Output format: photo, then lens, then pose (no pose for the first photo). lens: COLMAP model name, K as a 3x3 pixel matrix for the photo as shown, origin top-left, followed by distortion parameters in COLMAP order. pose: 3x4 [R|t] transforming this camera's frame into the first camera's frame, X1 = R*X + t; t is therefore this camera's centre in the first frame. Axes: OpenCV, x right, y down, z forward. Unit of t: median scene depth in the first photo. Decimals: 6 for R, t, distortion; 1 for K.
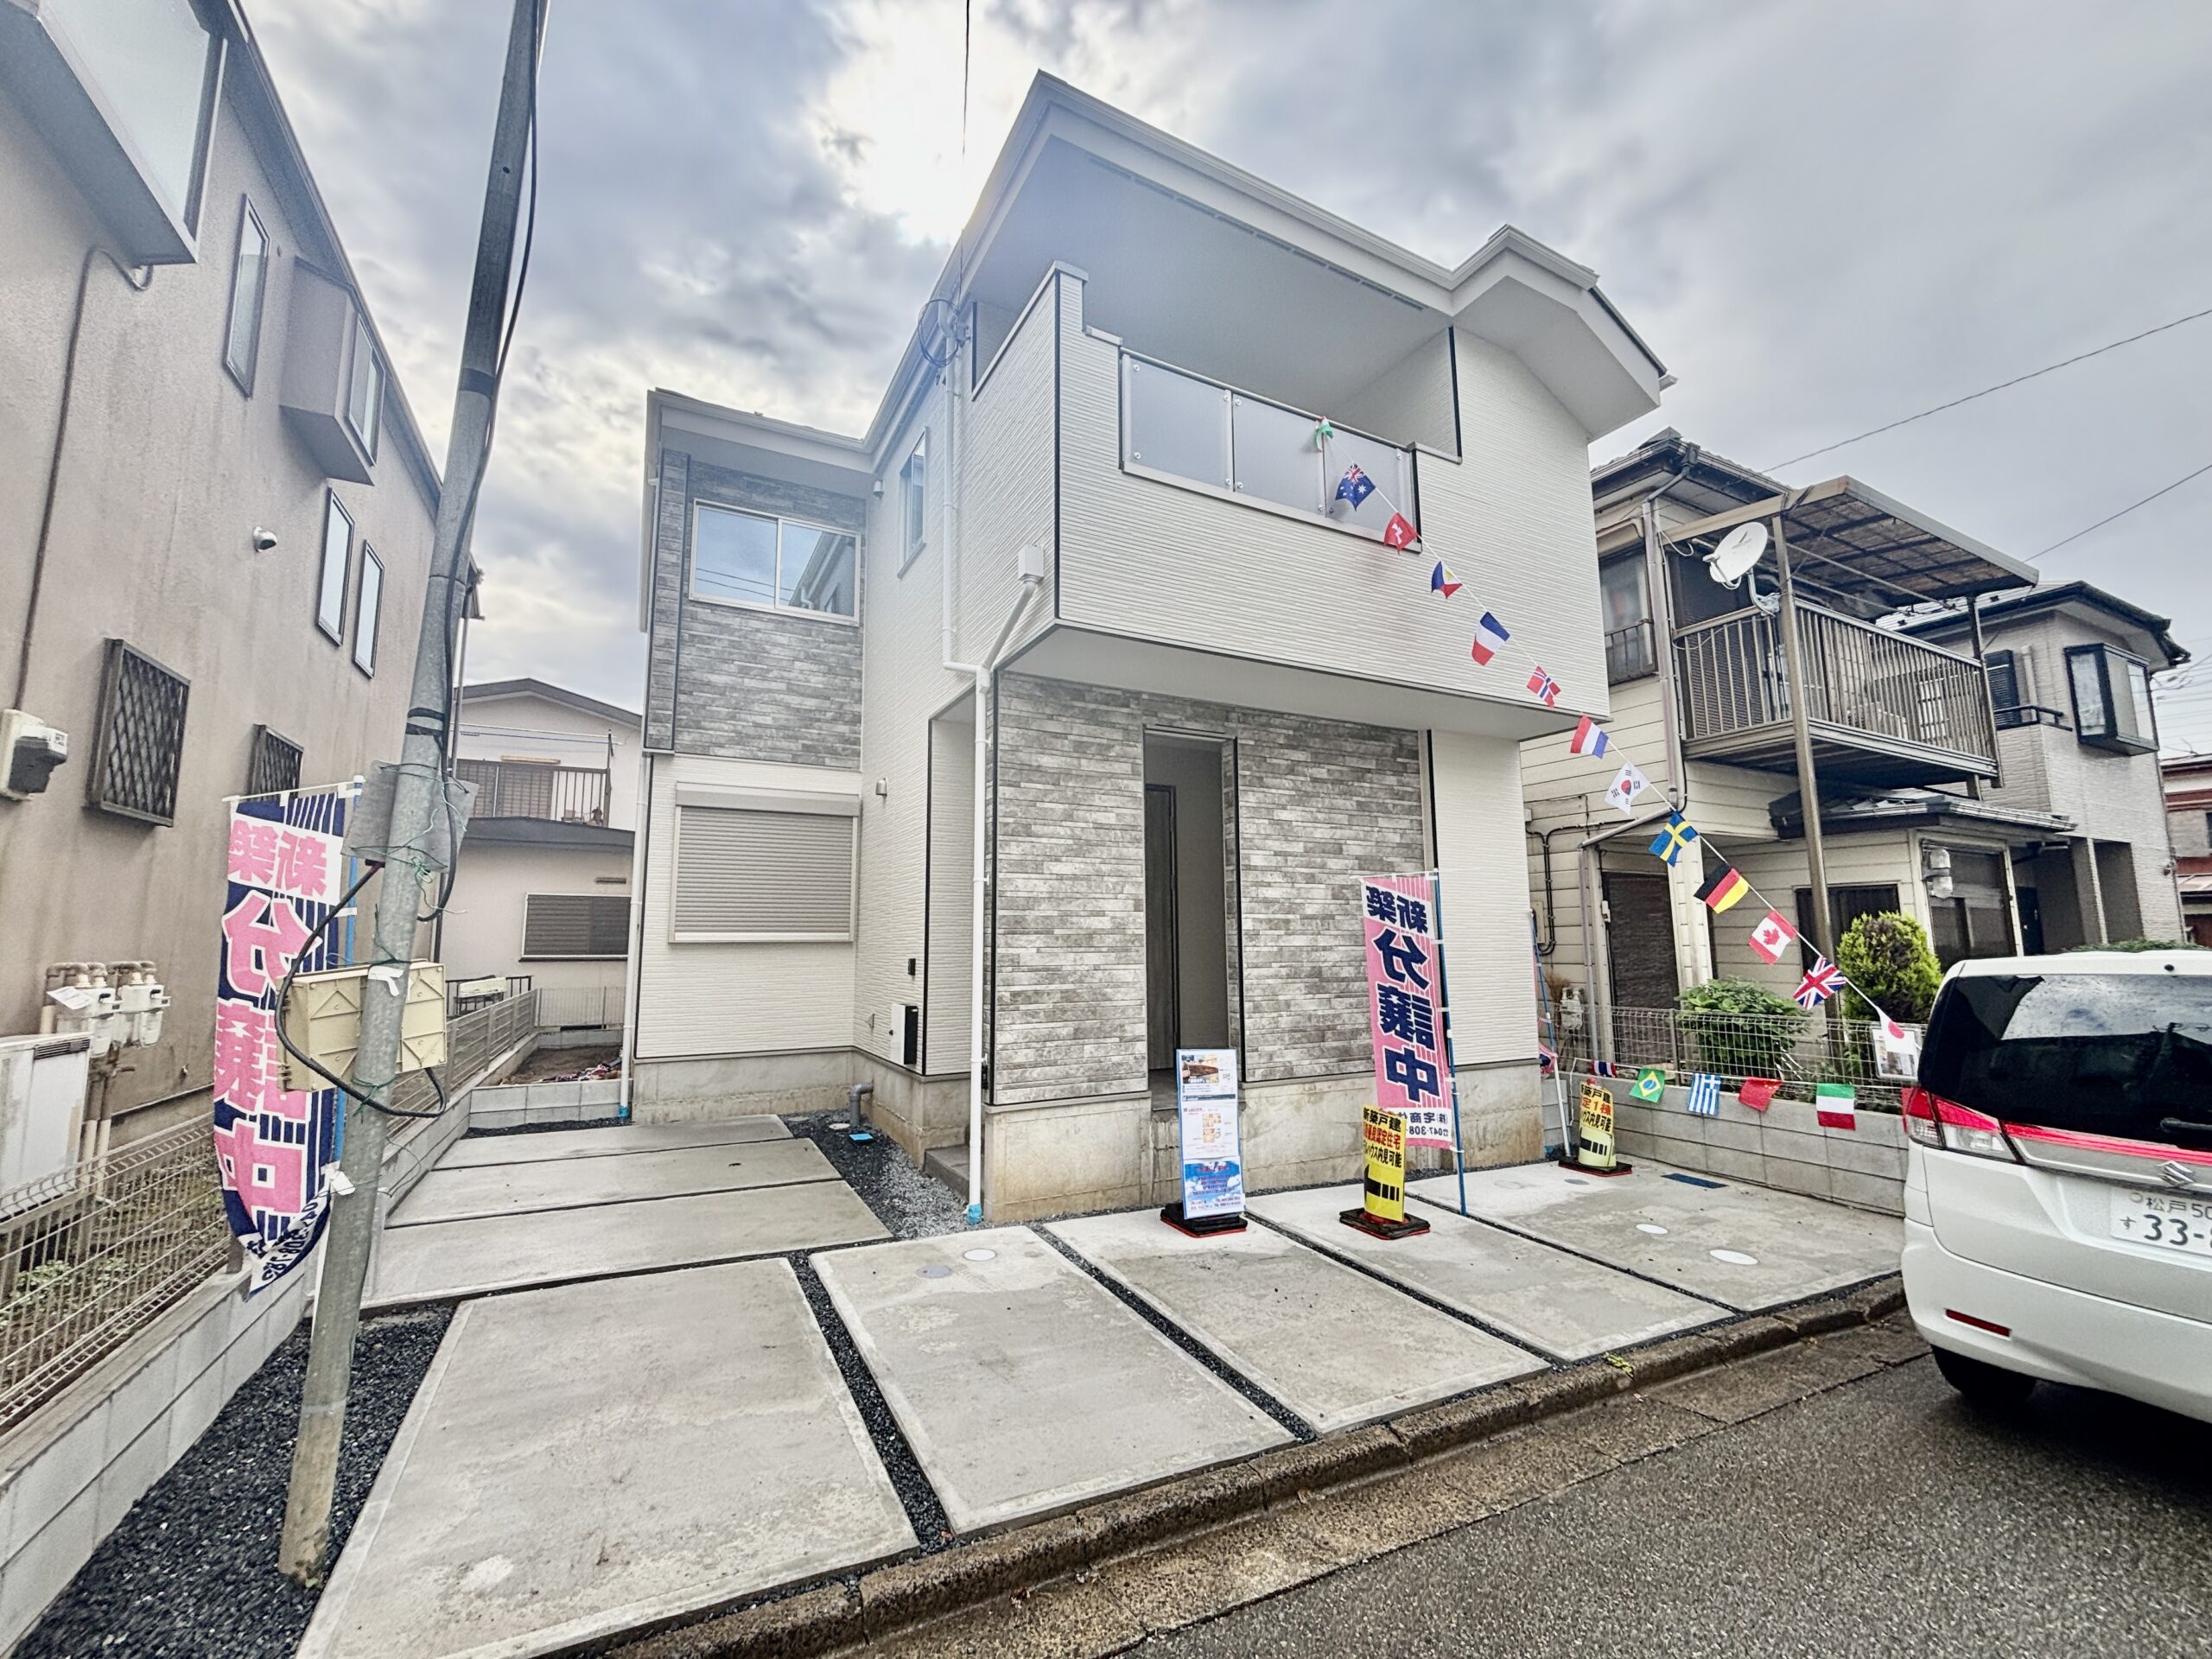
lens RADIAL K [[888.7, 0, 1102.2], [0, 888.7, 833.1], [0, 0, 1]] dist [0.020533, -0.010444]
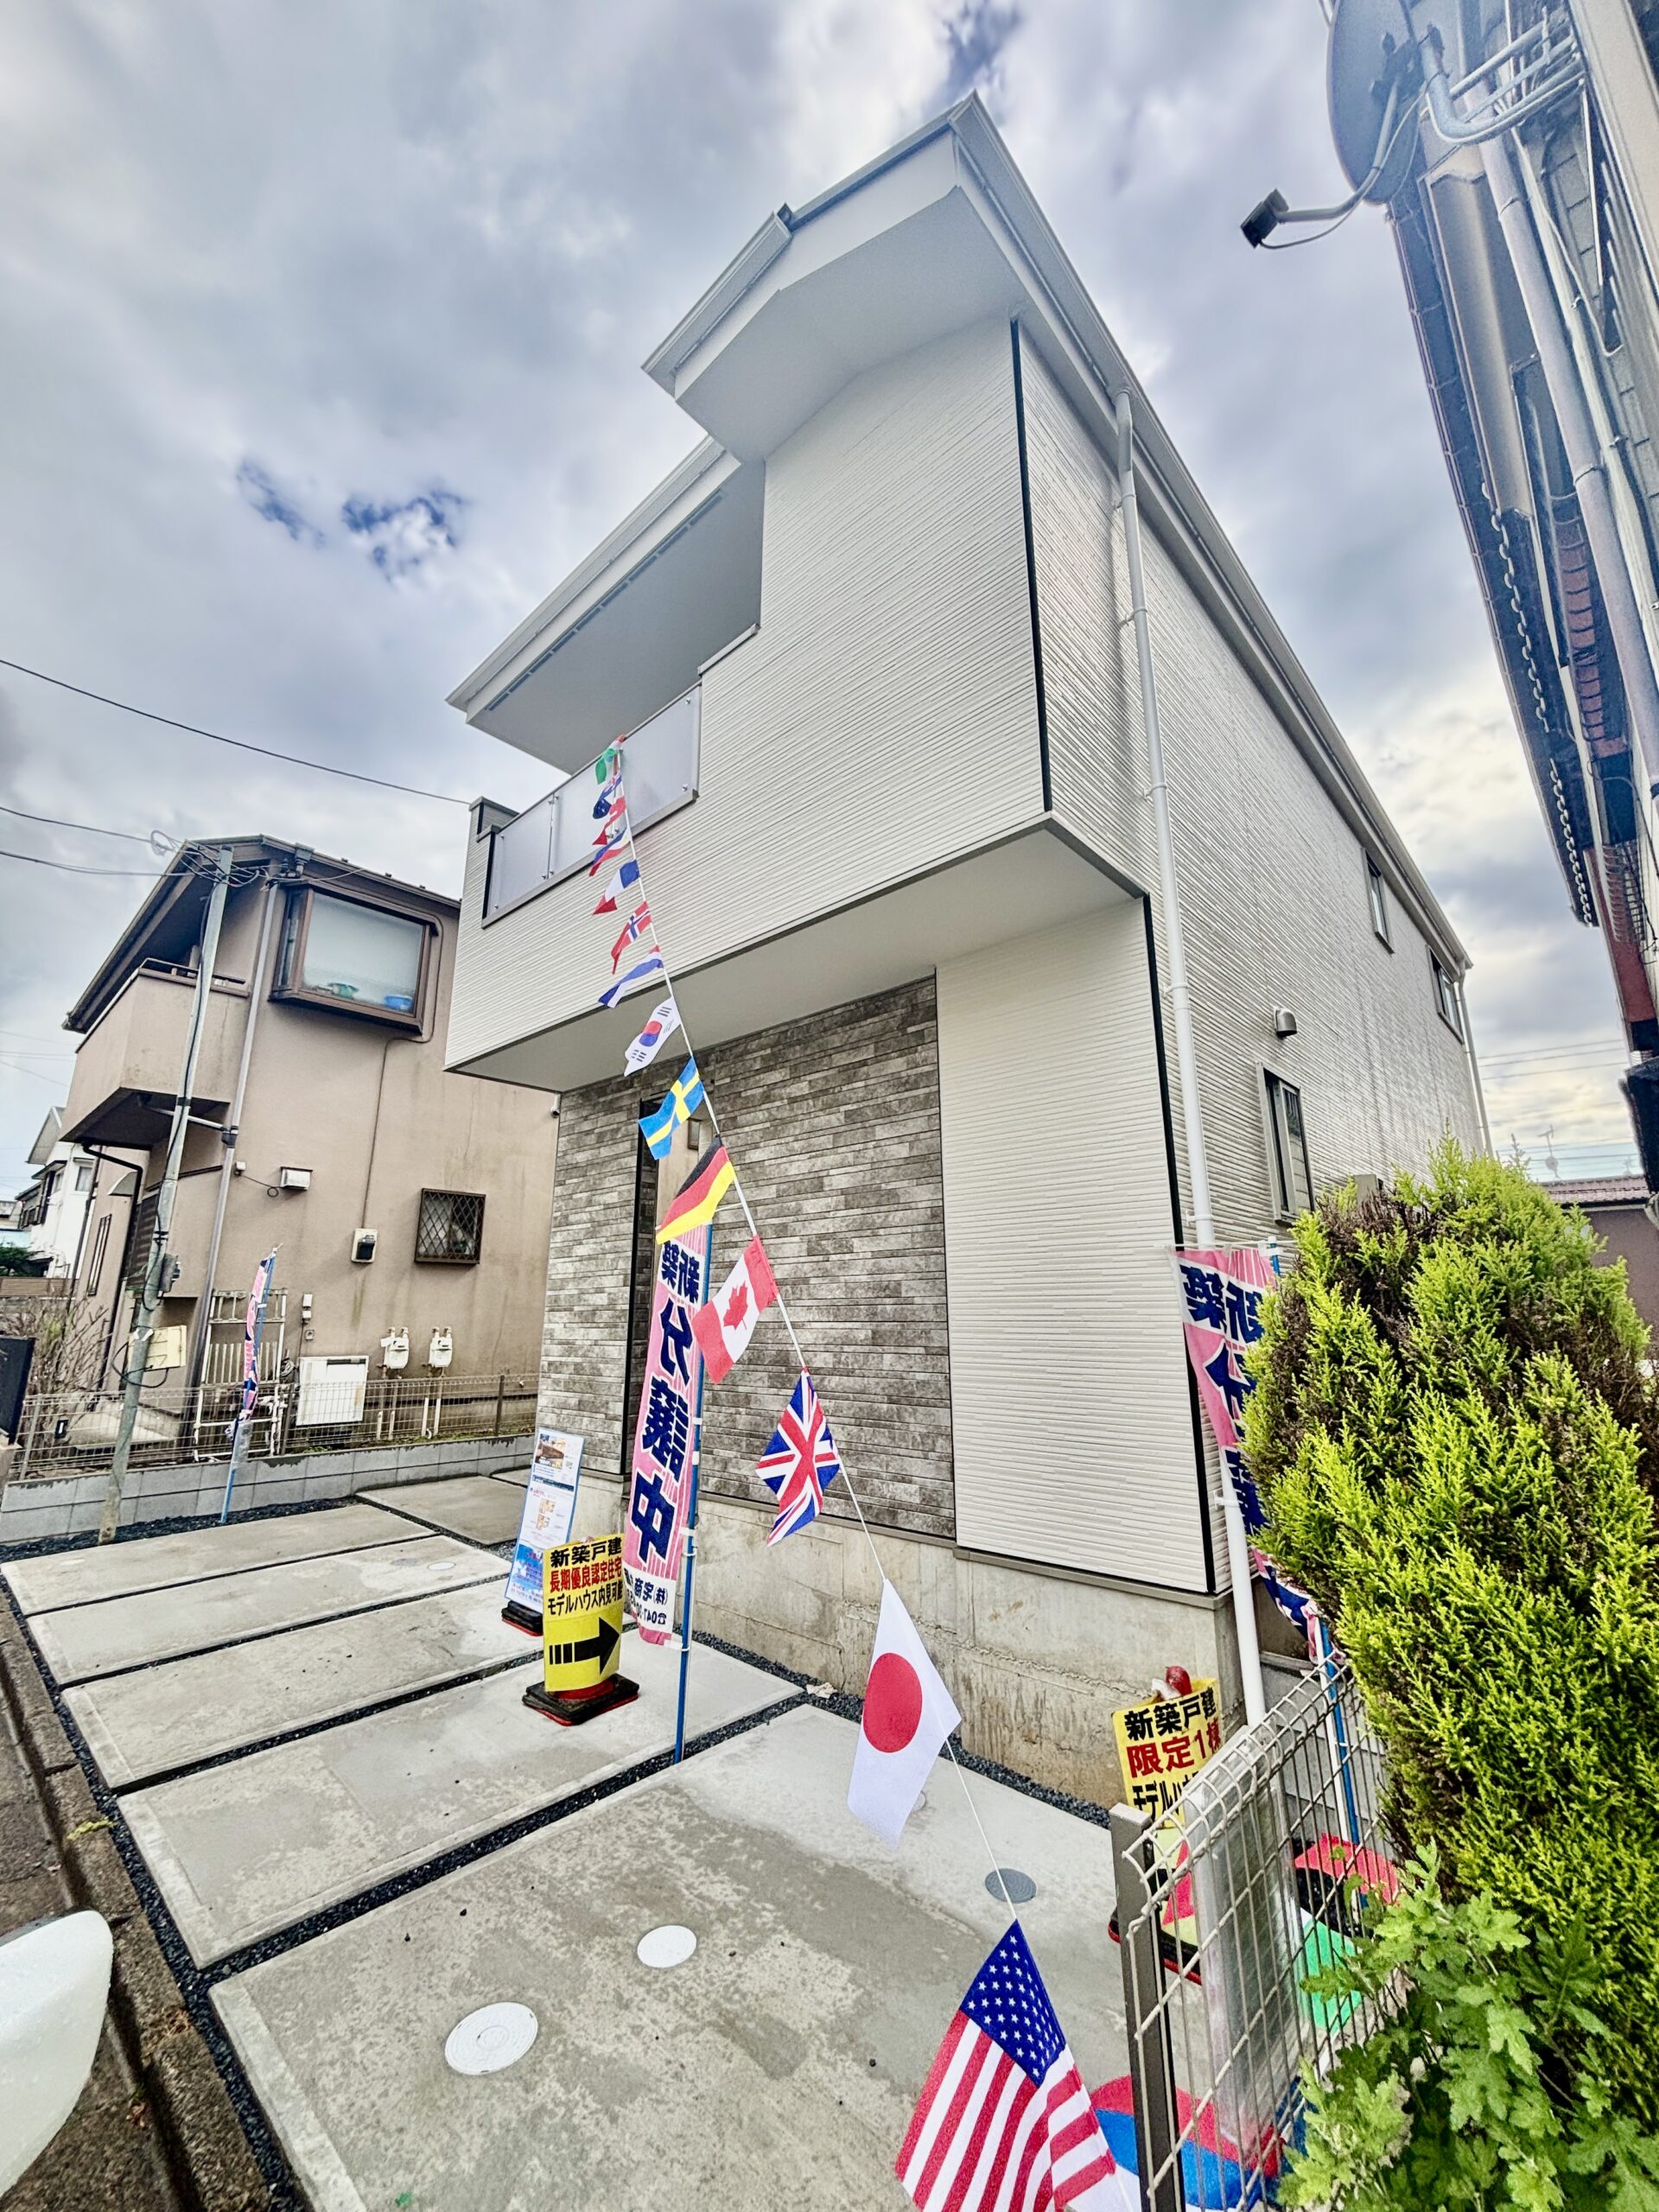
lens RADIAL K [[885.5, 0, 831.6], [0, 885.5, 1098.3], [0, 0, 1]] dist [0.013989, -0.011570]
pose [[0.337188, -0.225802, -0.913957, 0.987119], [0.118422, 0.973272, -0.196767, 0.096411], [0.933959, -0.041885, 0.354916, 0.793195]]
